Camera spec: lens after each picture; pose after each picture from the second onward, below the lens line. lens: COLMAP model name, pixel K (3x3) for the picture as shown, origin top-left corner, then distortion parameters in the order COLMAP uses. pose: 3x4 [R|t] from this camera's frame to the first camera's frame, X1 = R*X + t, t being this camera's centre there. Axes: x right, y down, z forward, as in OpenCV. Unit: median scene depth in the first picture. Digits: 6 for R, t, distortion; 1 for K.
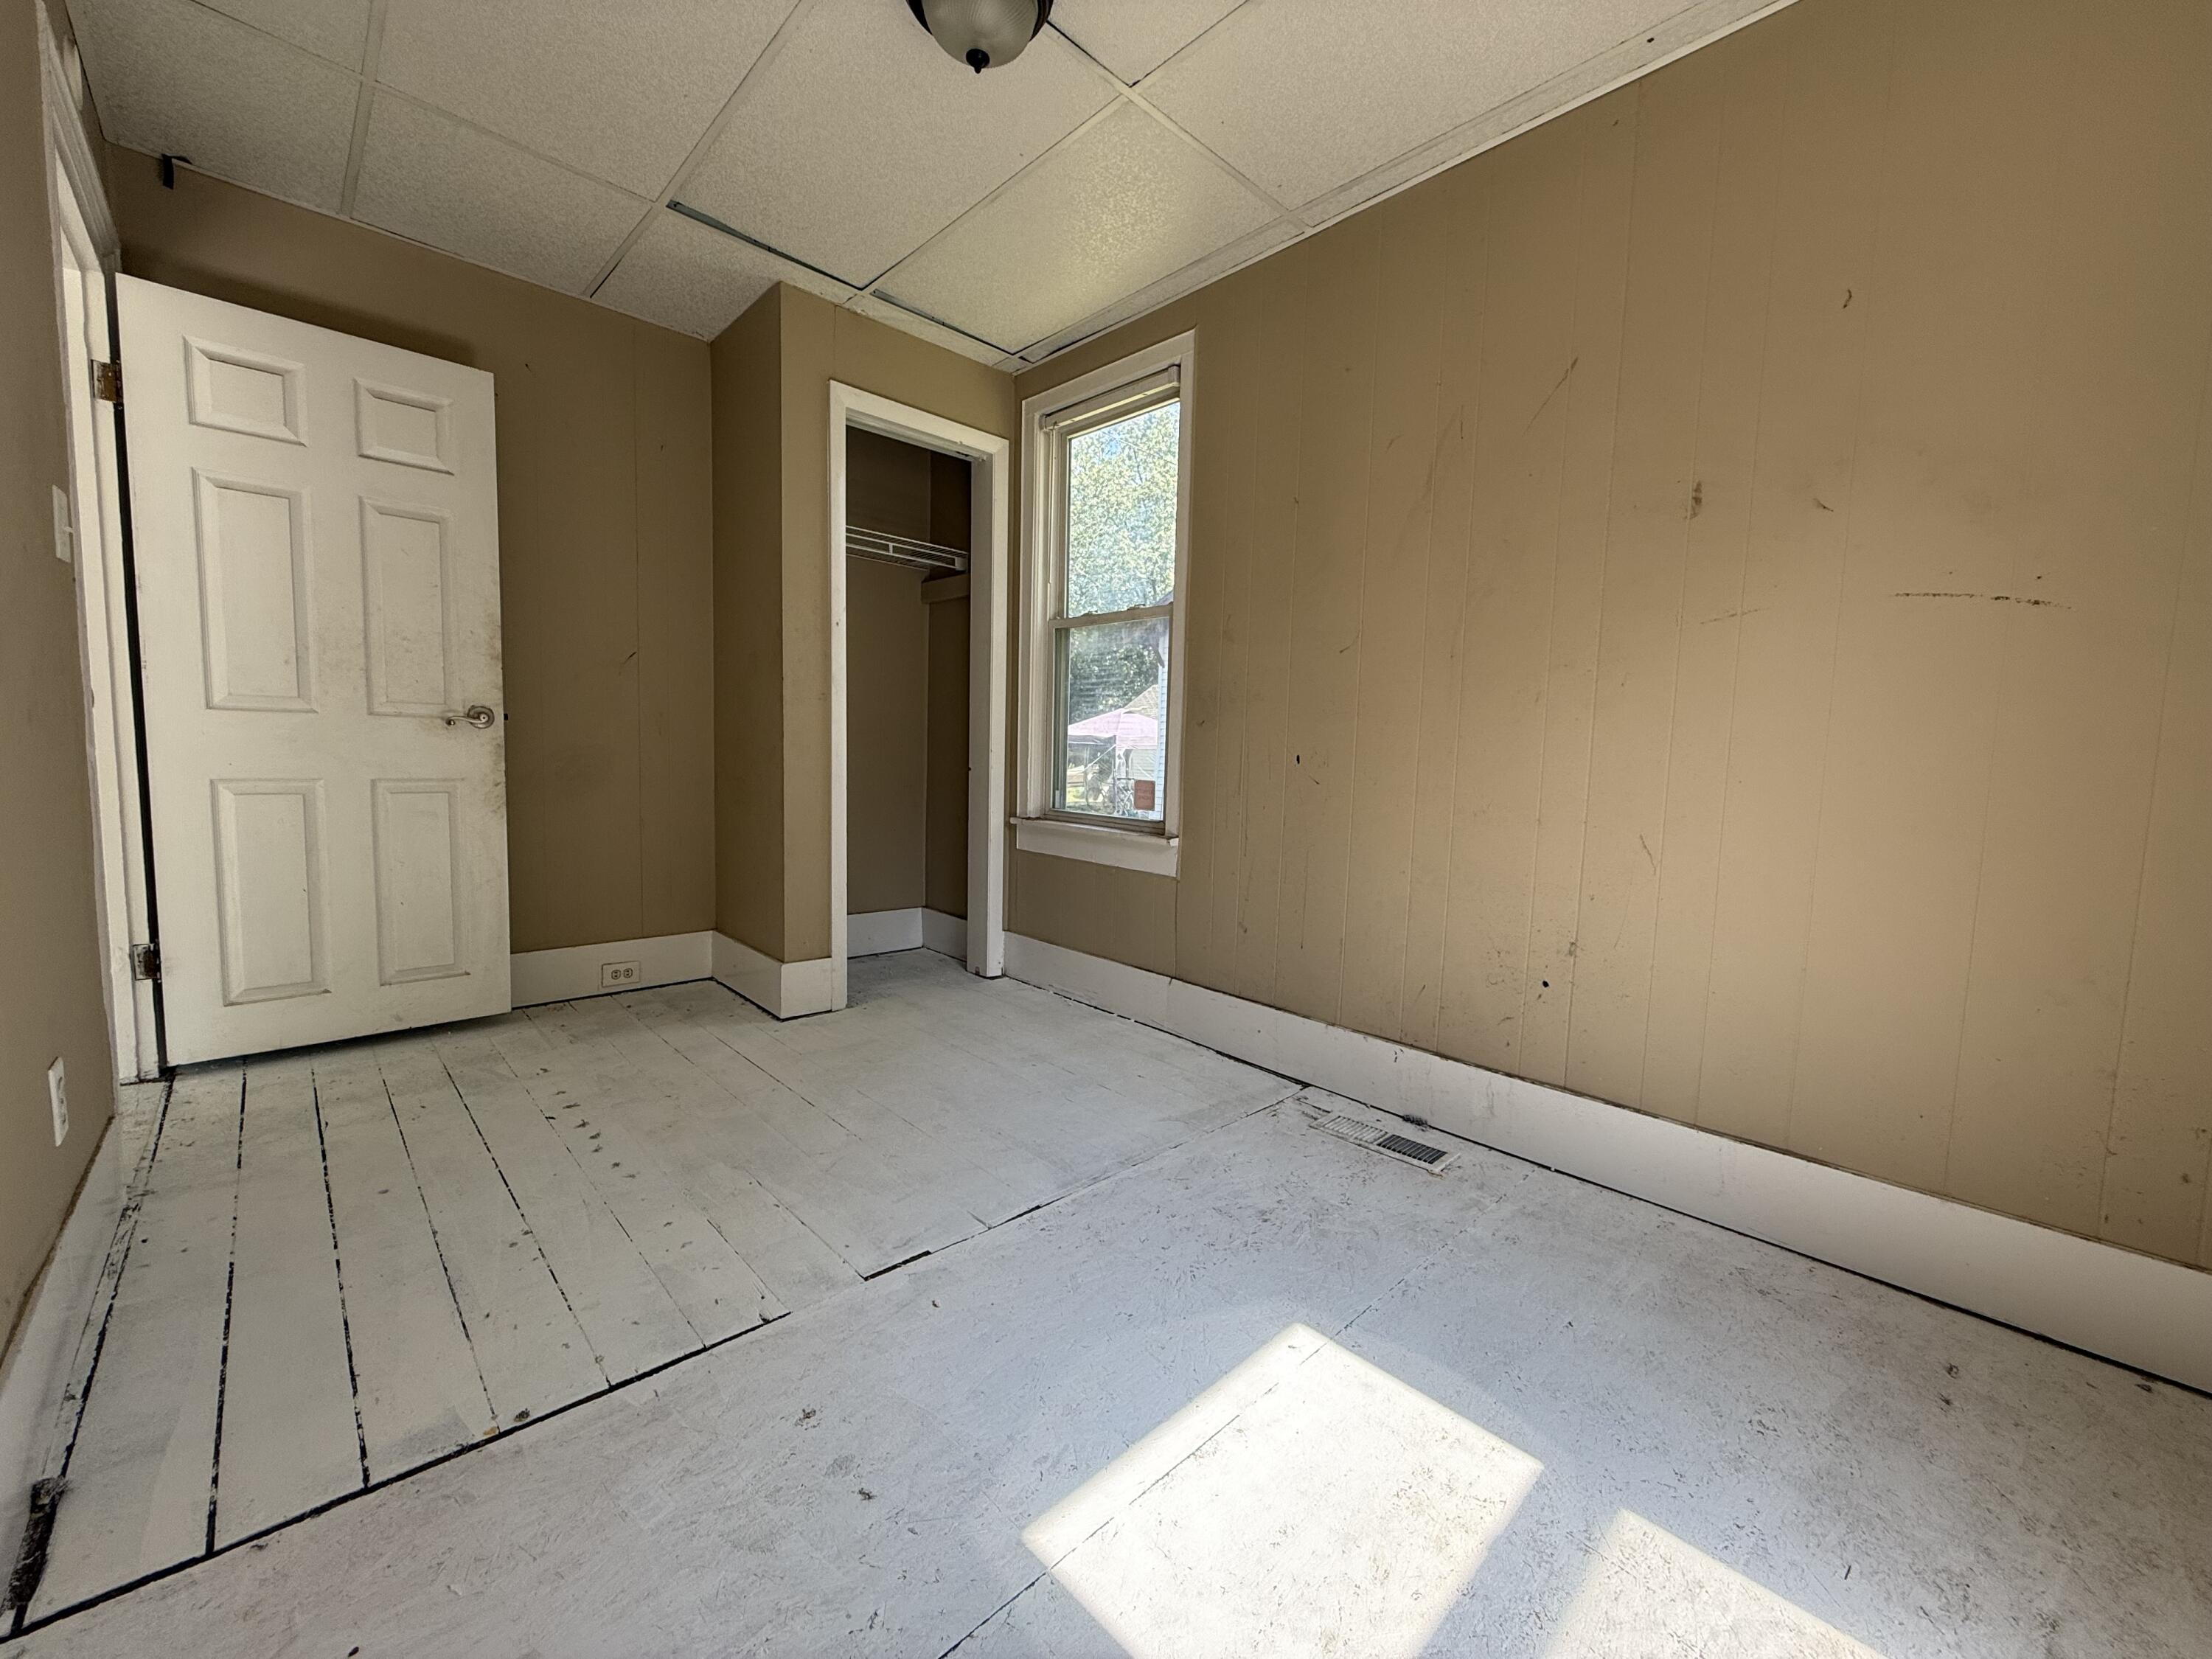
lens RADIAL K [[877.6, 0, 1099.9], [0, 877.6, 826.3], [0, 0, 1]] dist [0.000916, 0.000462]
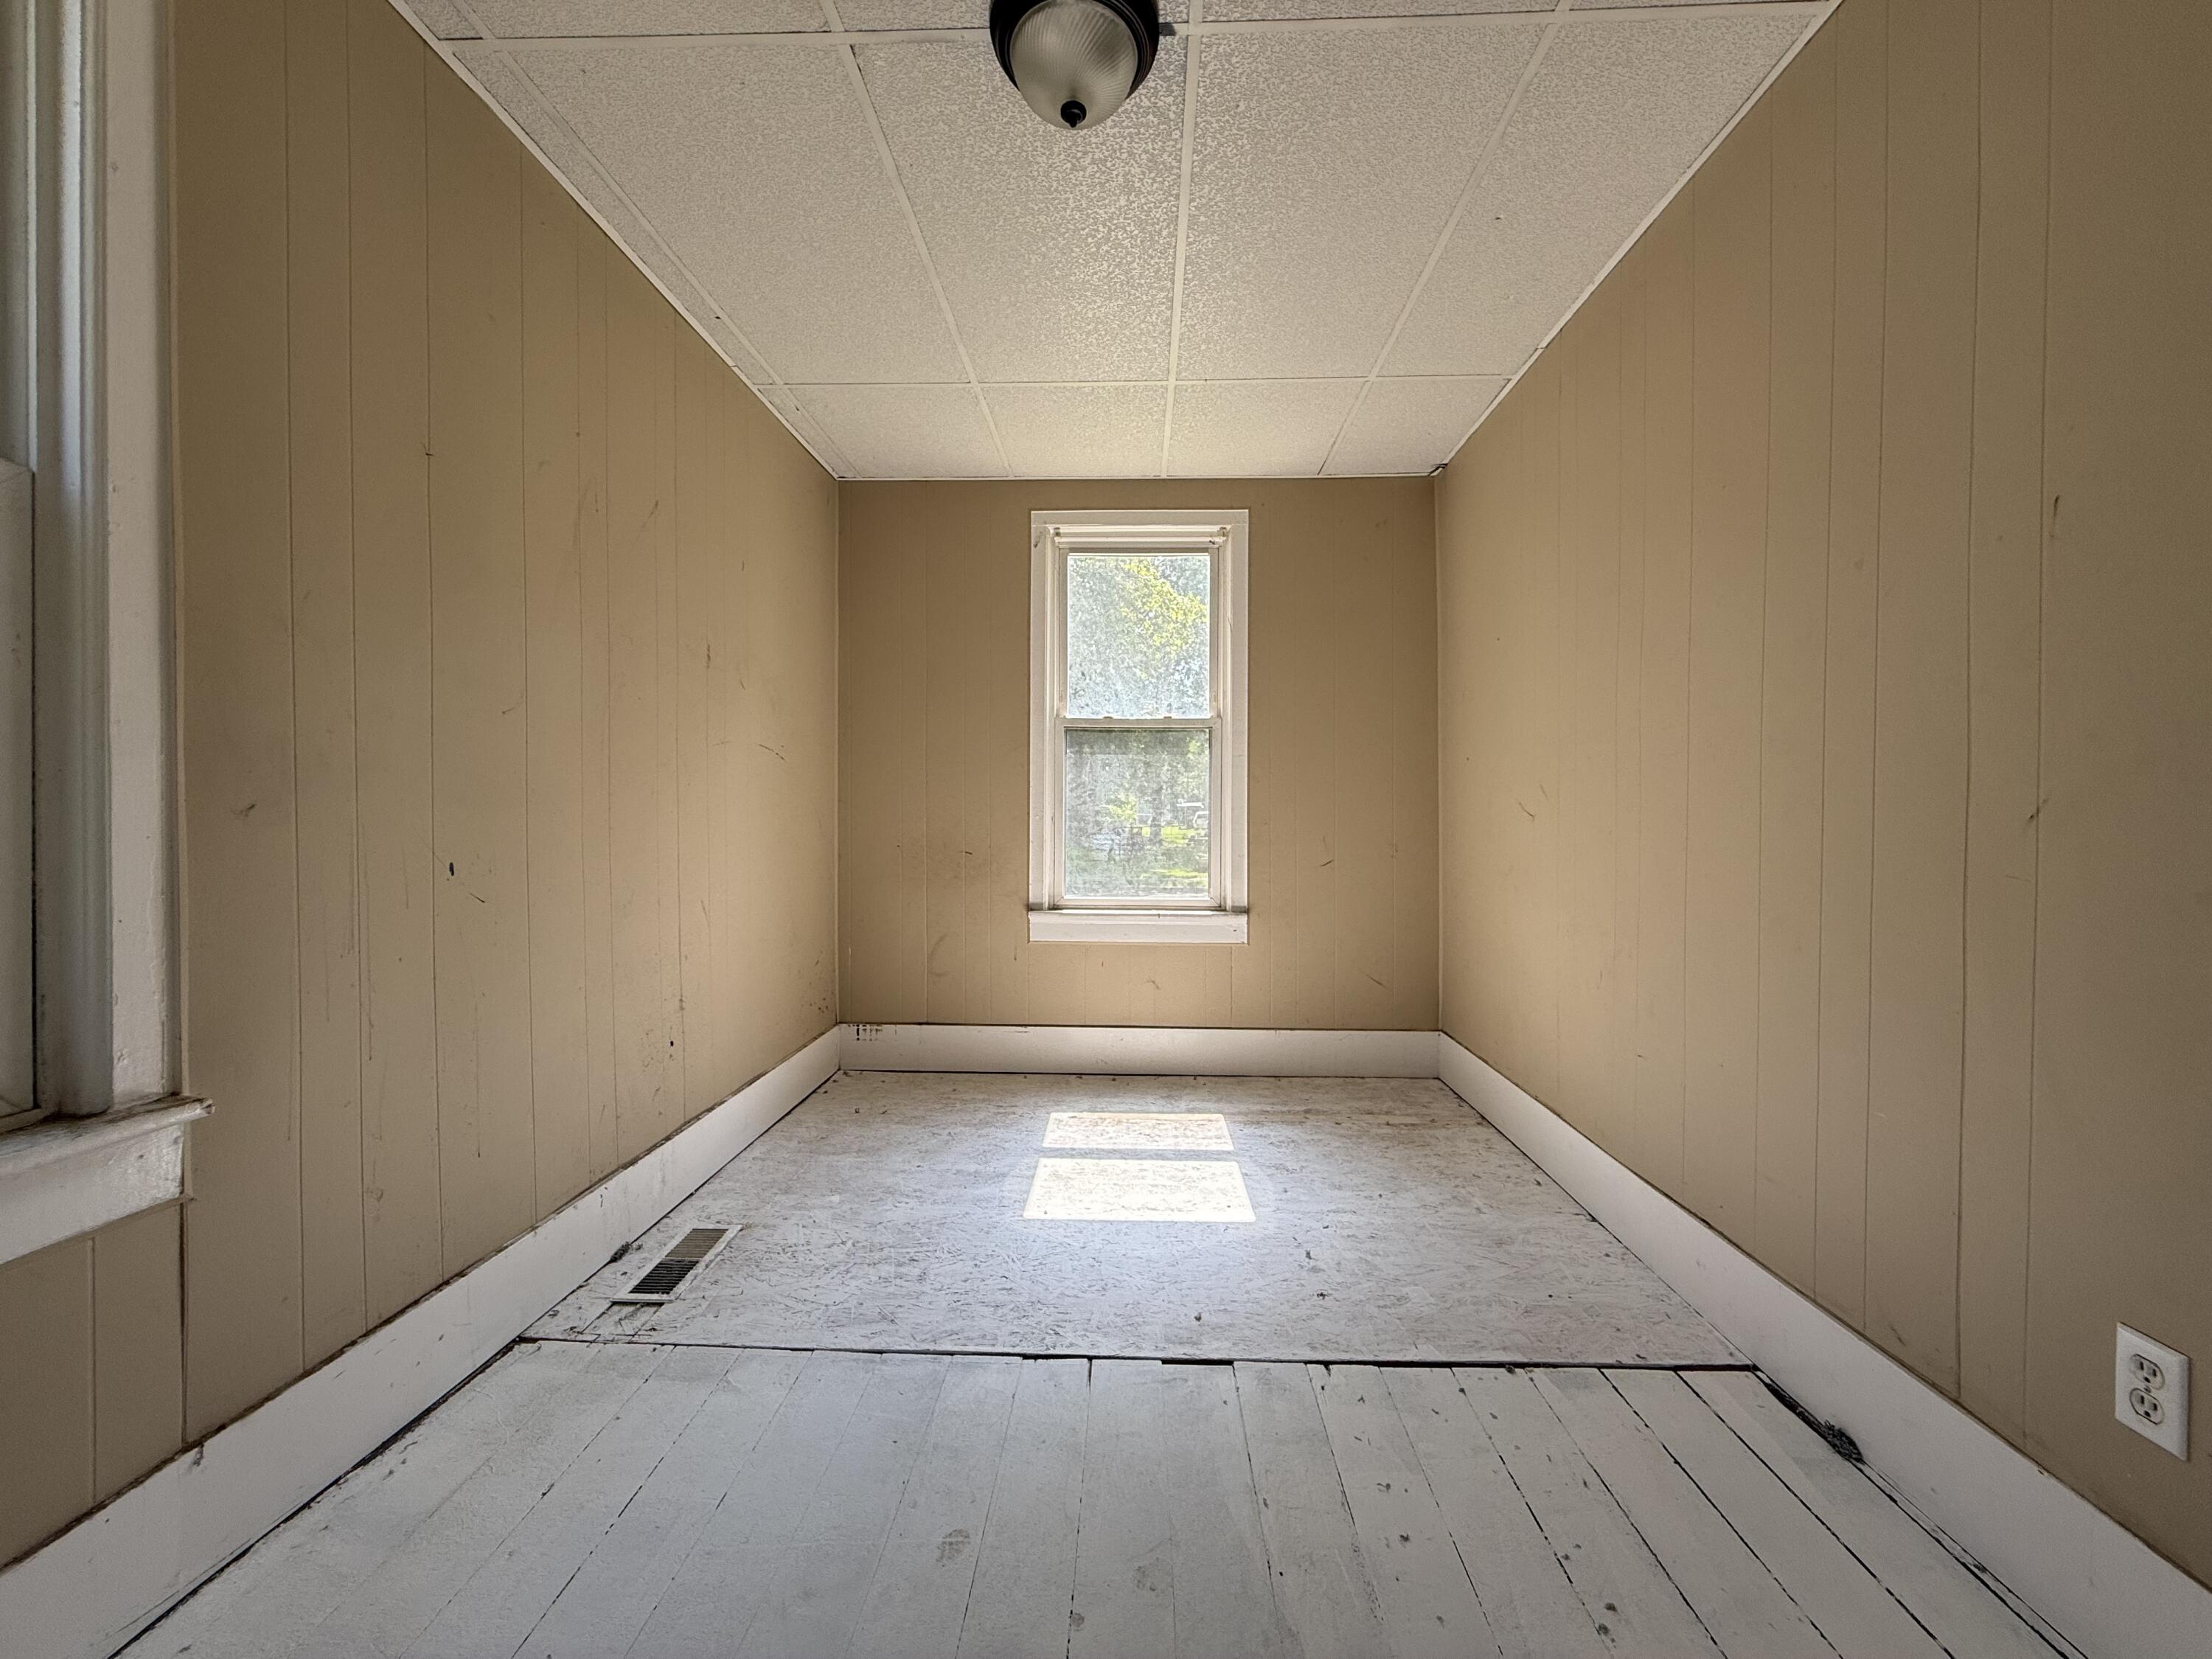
lens RADIAL K [[877.6, 0, 1108.8], [0, 877.6, 826.4], [0, 0, 1]] dist [0.000916, 0.000462]
pose [[-0.700286, -0.040154, 0.712732, -0.766138], [0.036576, 0.995087, 0.091998, -0.204761], [-0.712925, 0.090494, -0.695377, 1.529490]]
